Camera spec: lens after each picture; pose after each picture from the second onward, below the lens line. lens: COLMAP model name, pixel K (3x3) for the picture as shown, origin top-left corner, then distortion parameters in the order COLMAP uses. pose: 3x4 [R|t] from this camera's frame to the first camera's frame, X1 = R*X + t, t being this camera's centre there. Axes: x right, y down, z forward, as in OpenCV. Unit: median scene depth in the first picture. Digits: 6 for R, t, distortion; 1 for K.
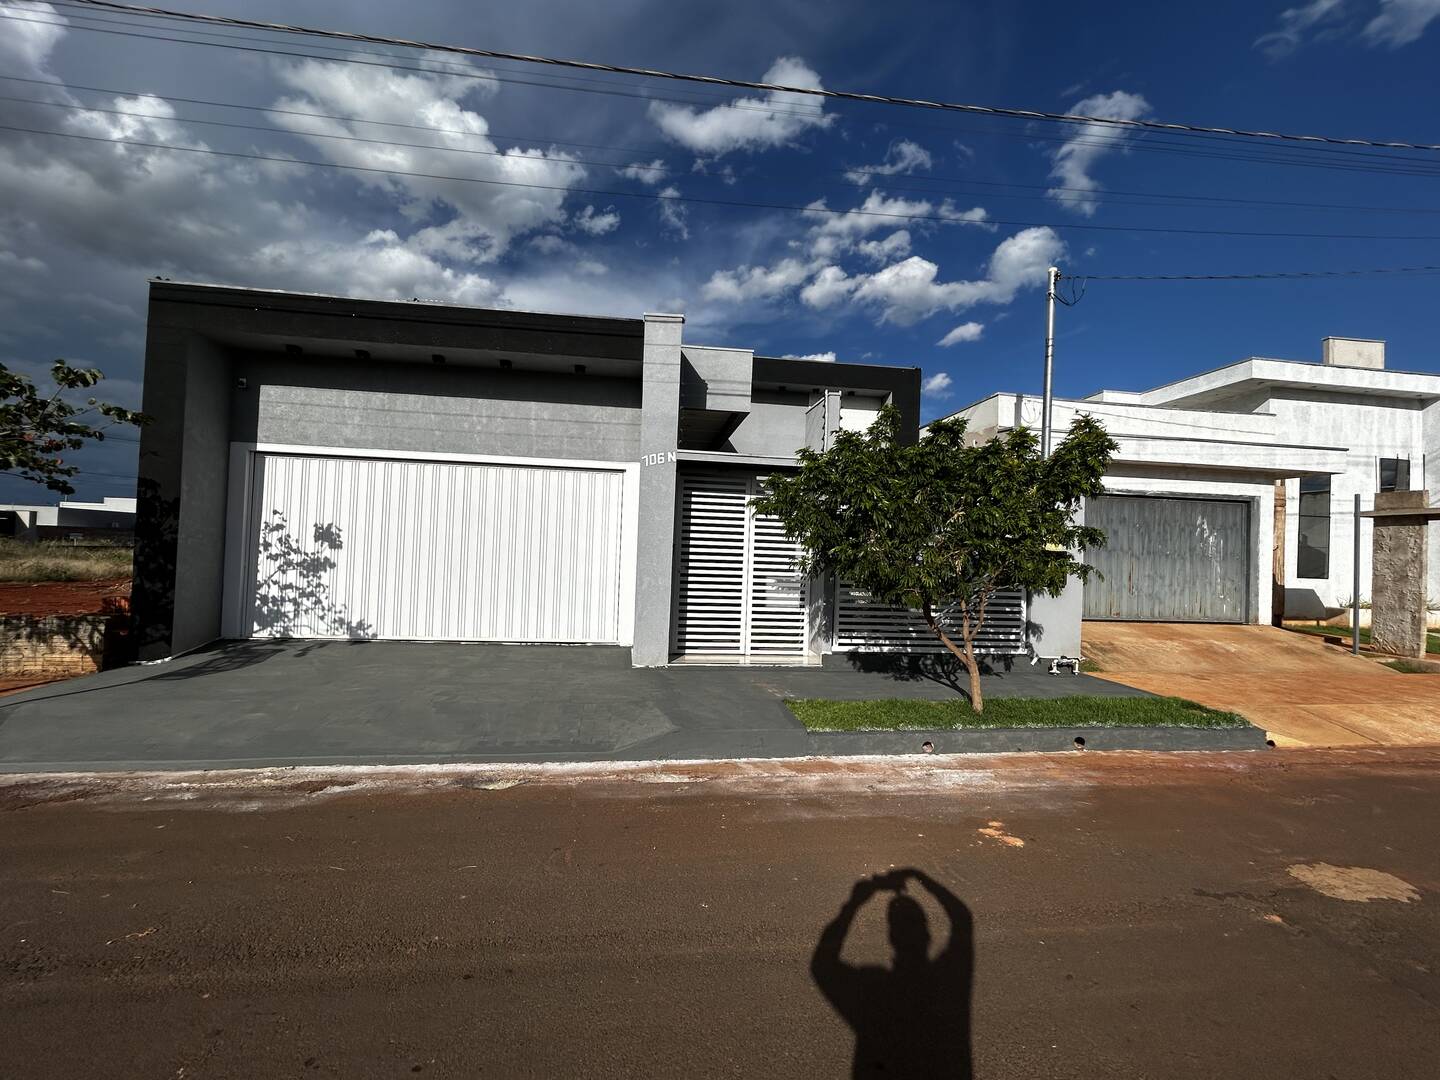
lens RADIAL K [[579.2, 0, 718.5], [0, 579.2, 529.3], [0, 0, 1]] dist [-0.002588, -0.000414]
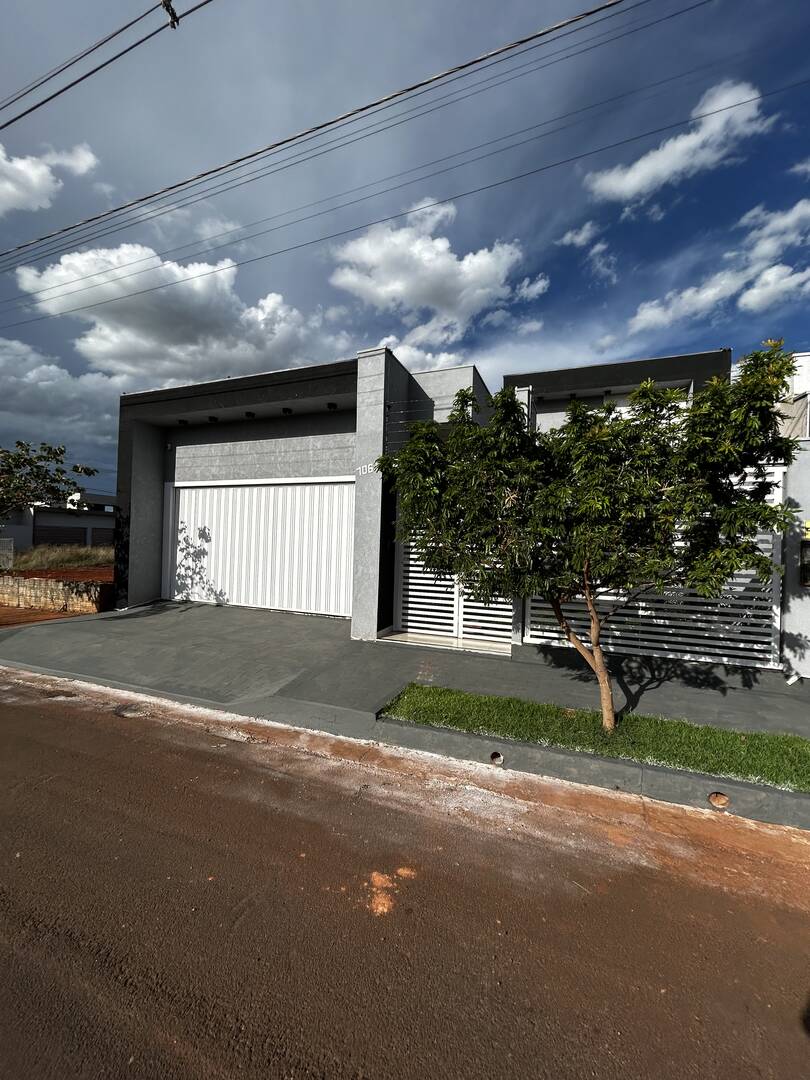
lens RADIAL K [[434.8, 0, 405.0], [0, 434.8, 540.0], [0, 0, 1]] dist [-0.000649, 0.000002]
pose [[0.870825, -0.013824, -0.491399, 0.413520], [0.025461, 0.999531, 0.017002, 0.013089], [0.490934, -0.027317, 0.870769, 0.246978]]
